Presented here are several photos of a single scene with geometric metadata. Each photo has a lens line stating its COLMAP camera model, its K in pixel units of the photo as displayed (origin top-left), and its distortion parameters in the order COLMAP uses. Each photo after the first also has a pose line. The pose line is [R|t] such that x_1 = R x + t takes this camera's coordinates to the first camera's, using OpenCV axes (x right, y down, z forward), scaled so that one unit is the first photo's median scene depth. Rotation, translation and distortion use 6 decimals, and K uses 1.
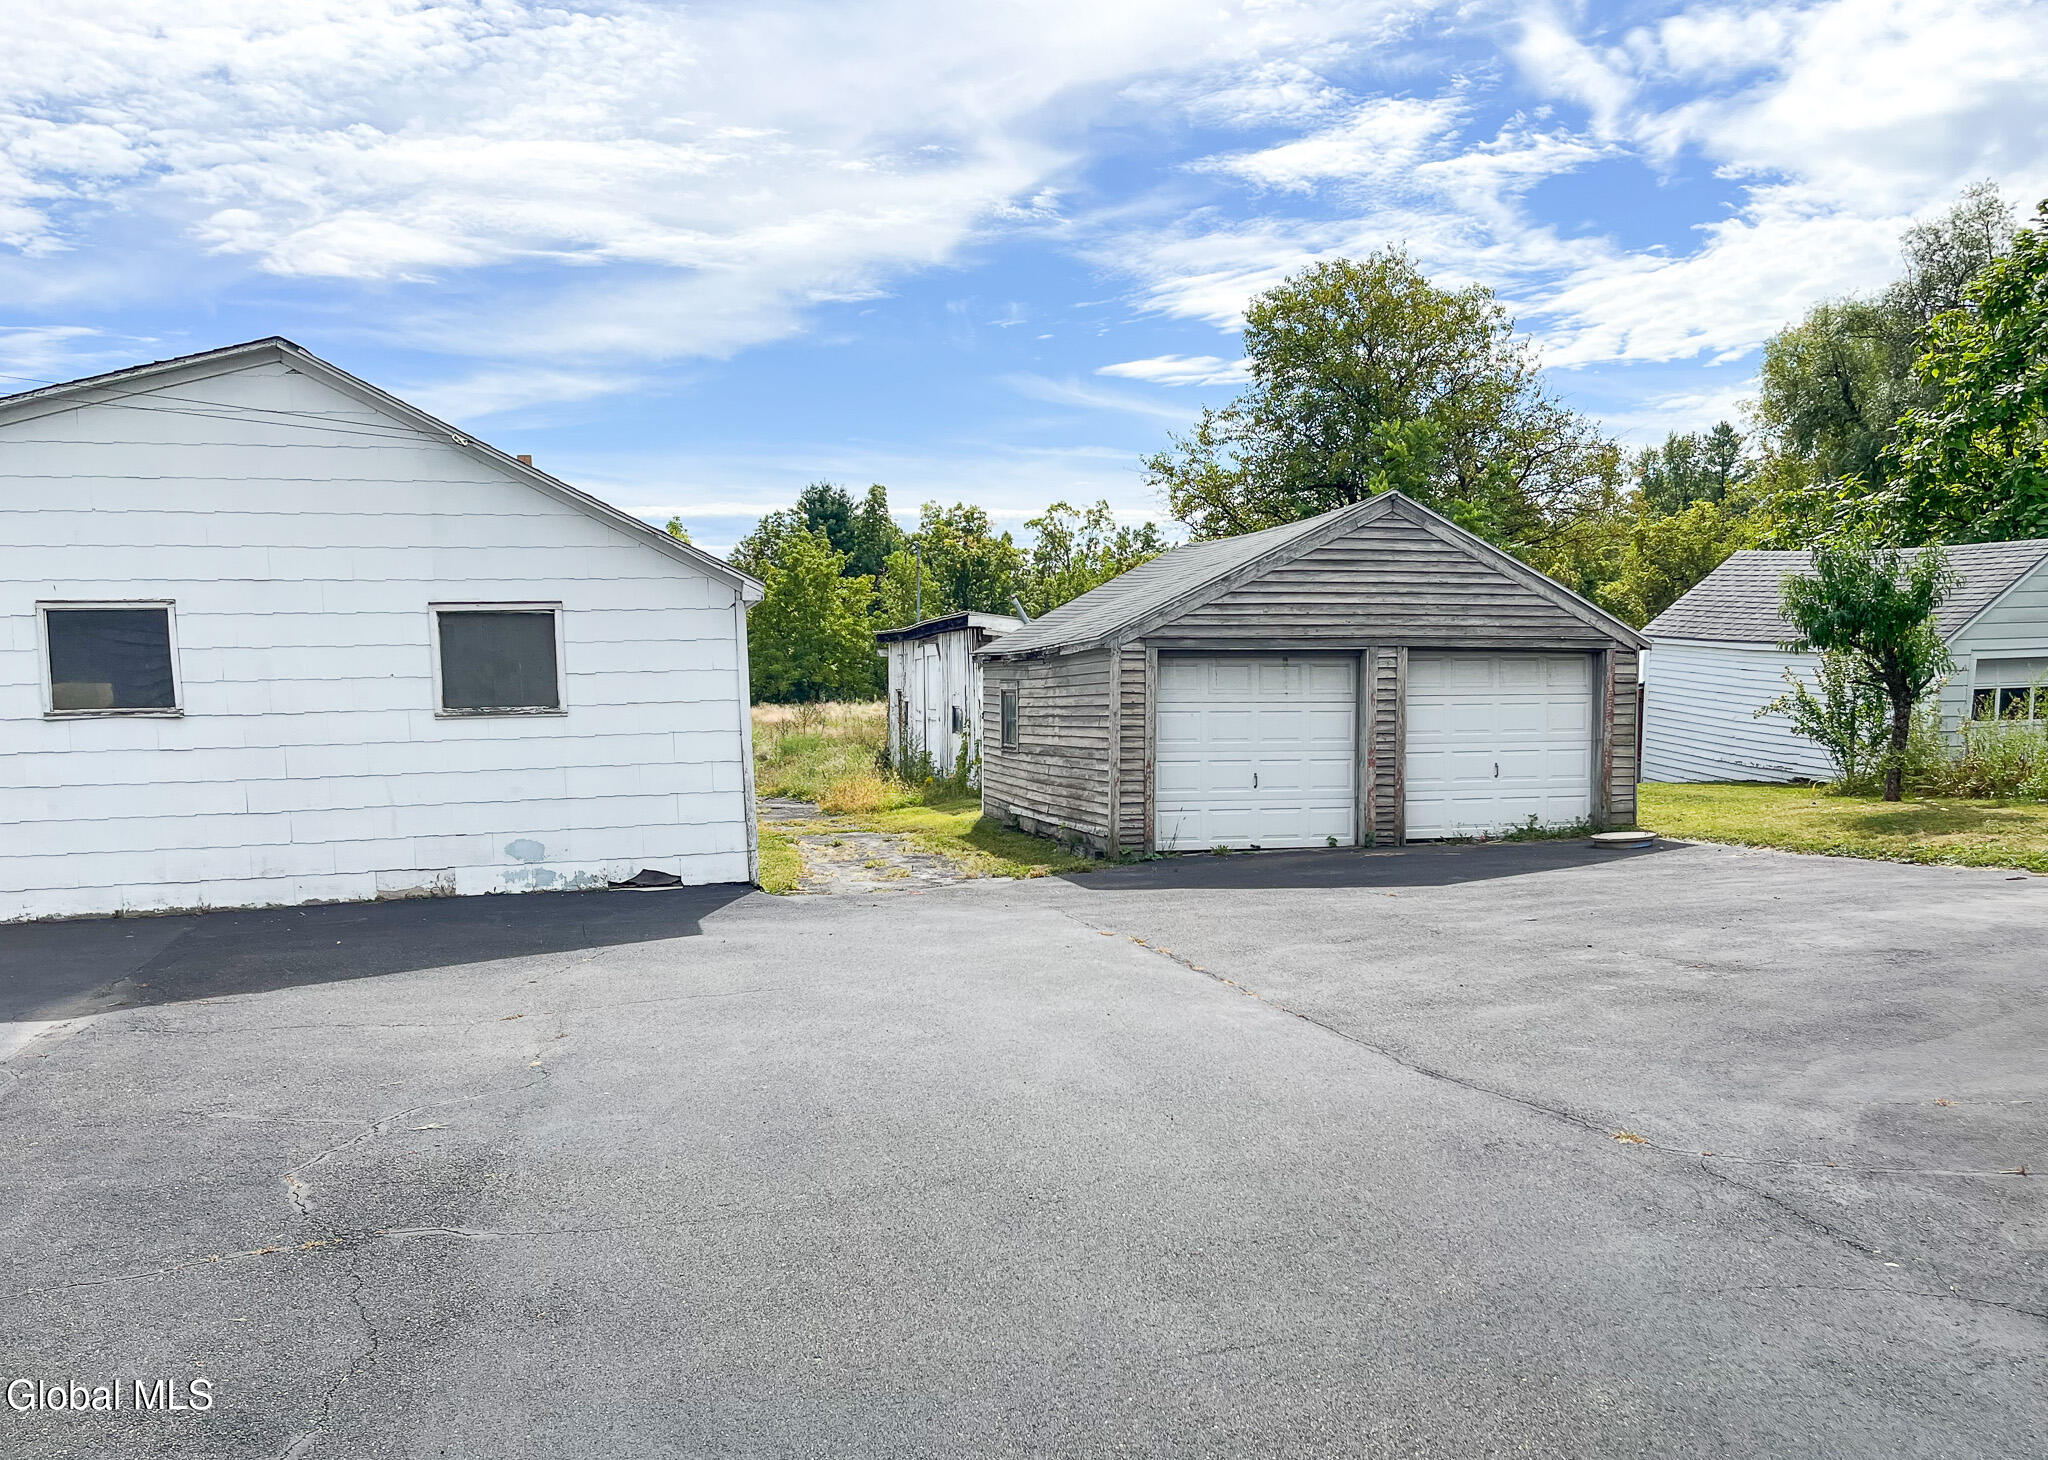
lens RADIAL K [[1674.2, 0, 1082.1], [0, 1674.2, 829.2], [0, 0, 1]] dist [0.050602, -0.077377]
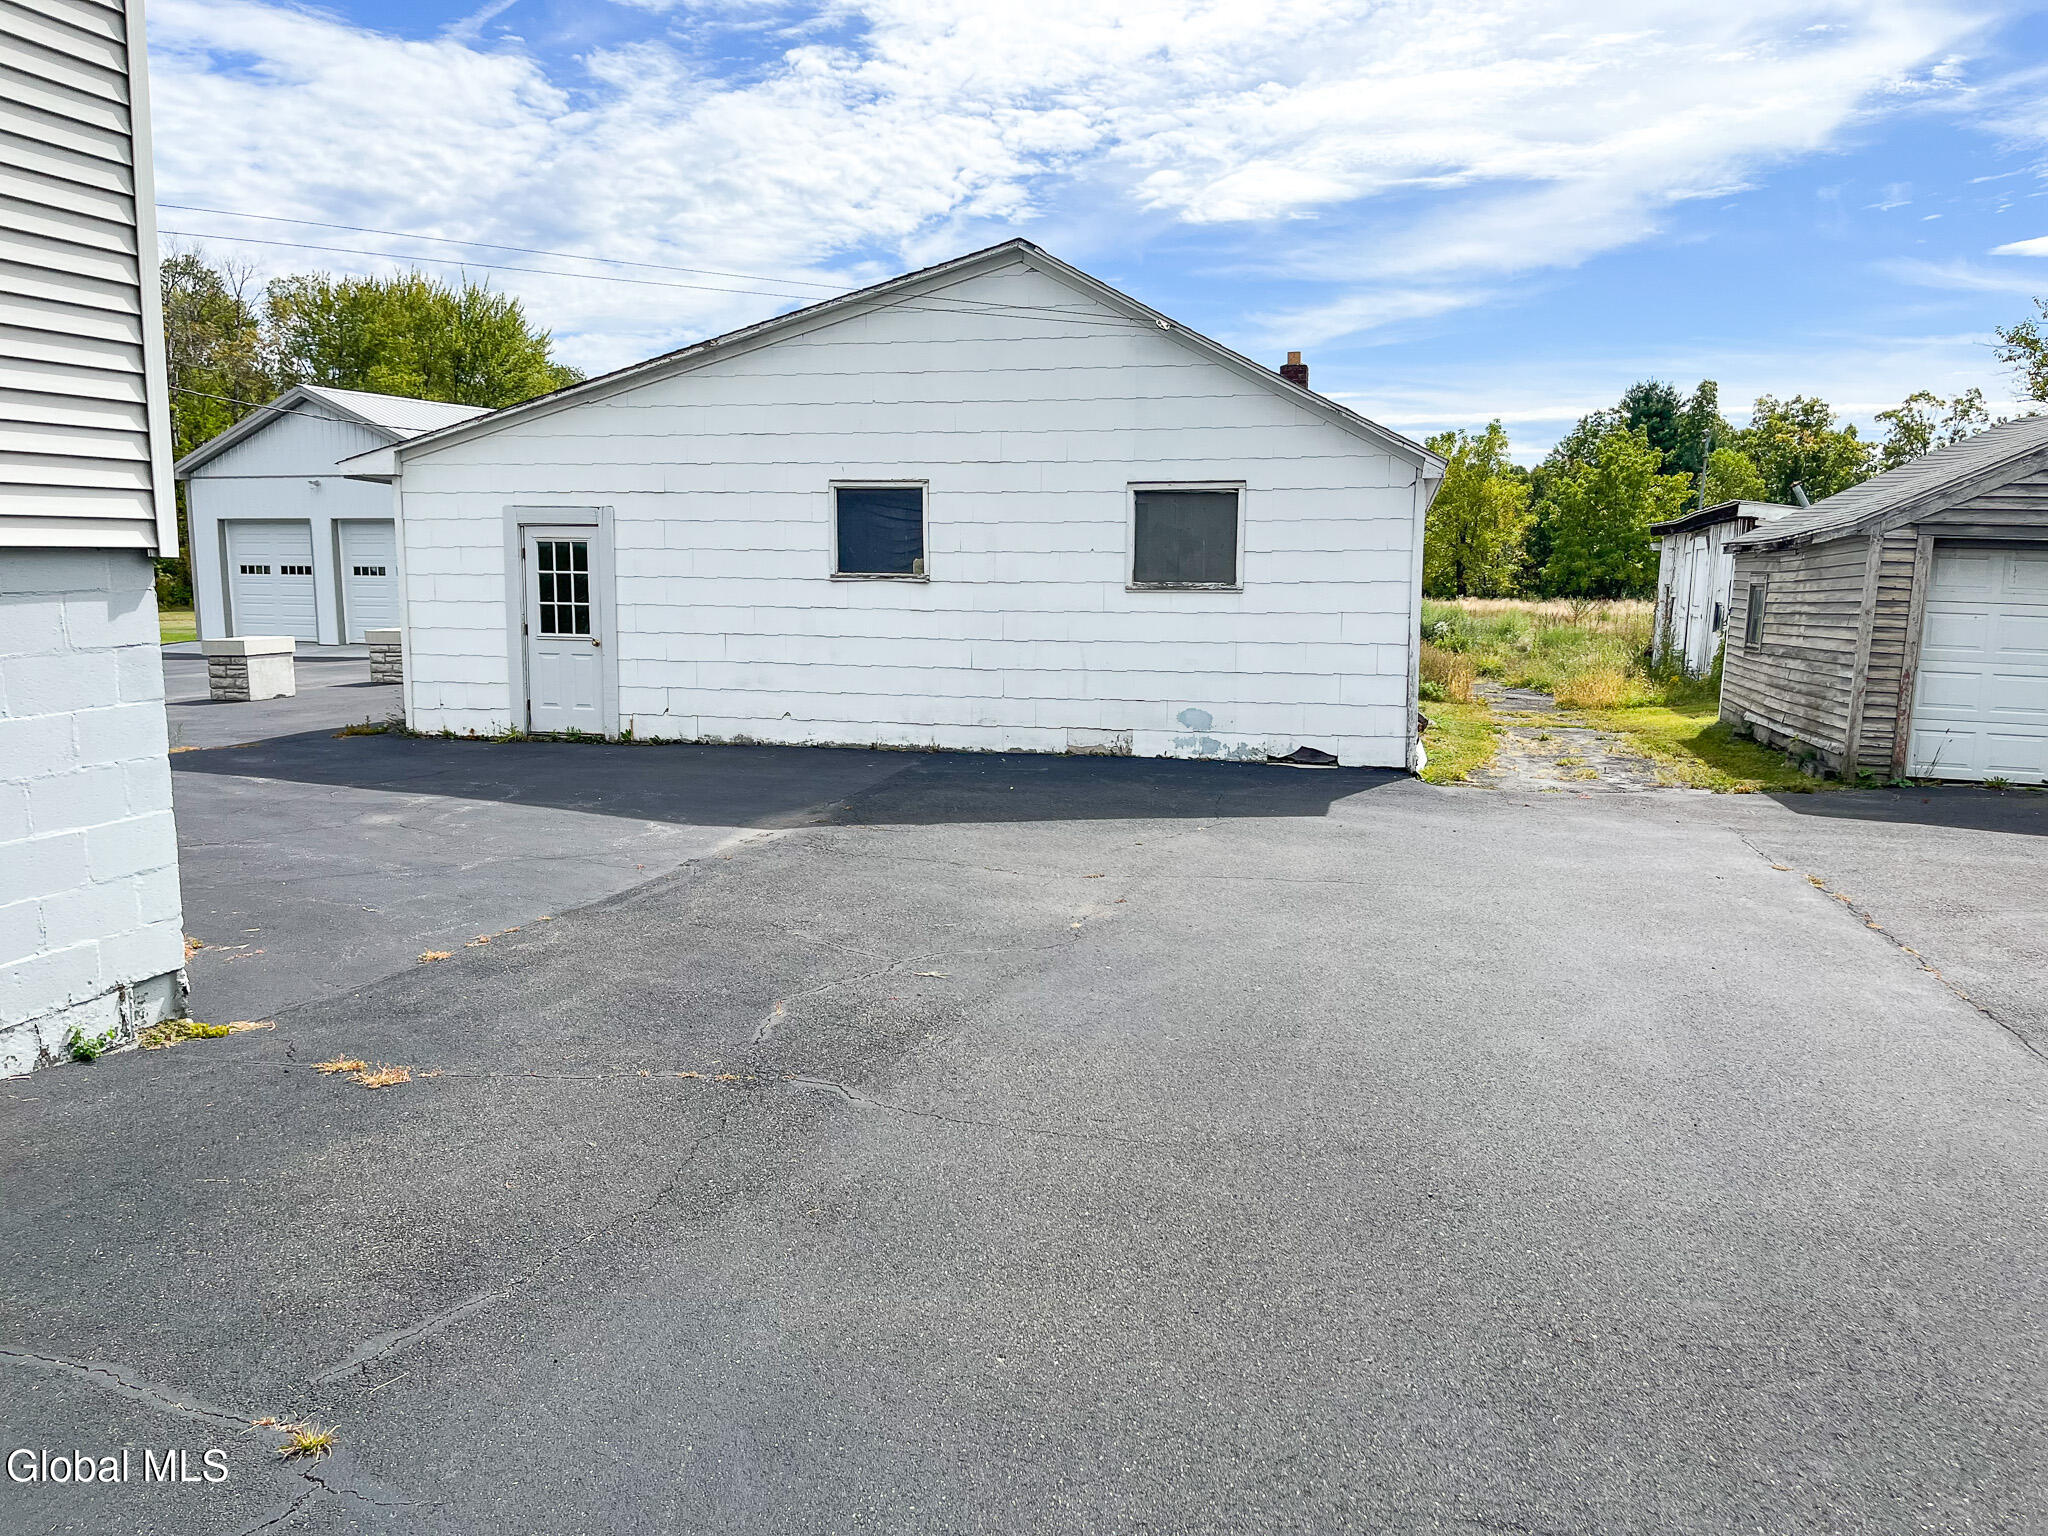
lens RADIAL K [[1531.0, 0, 1022.6], [0, 1531.0, 781.0], [0, 0, 1]] dist [0.053444, -0.068690]
pose [[0.861659, 0.095888, -0.498347, 0.047586], [-0.073552, 0.995215, 0.064318, -0.002065], [0.502130, -0.018766, 0.864589, 0.092133]]
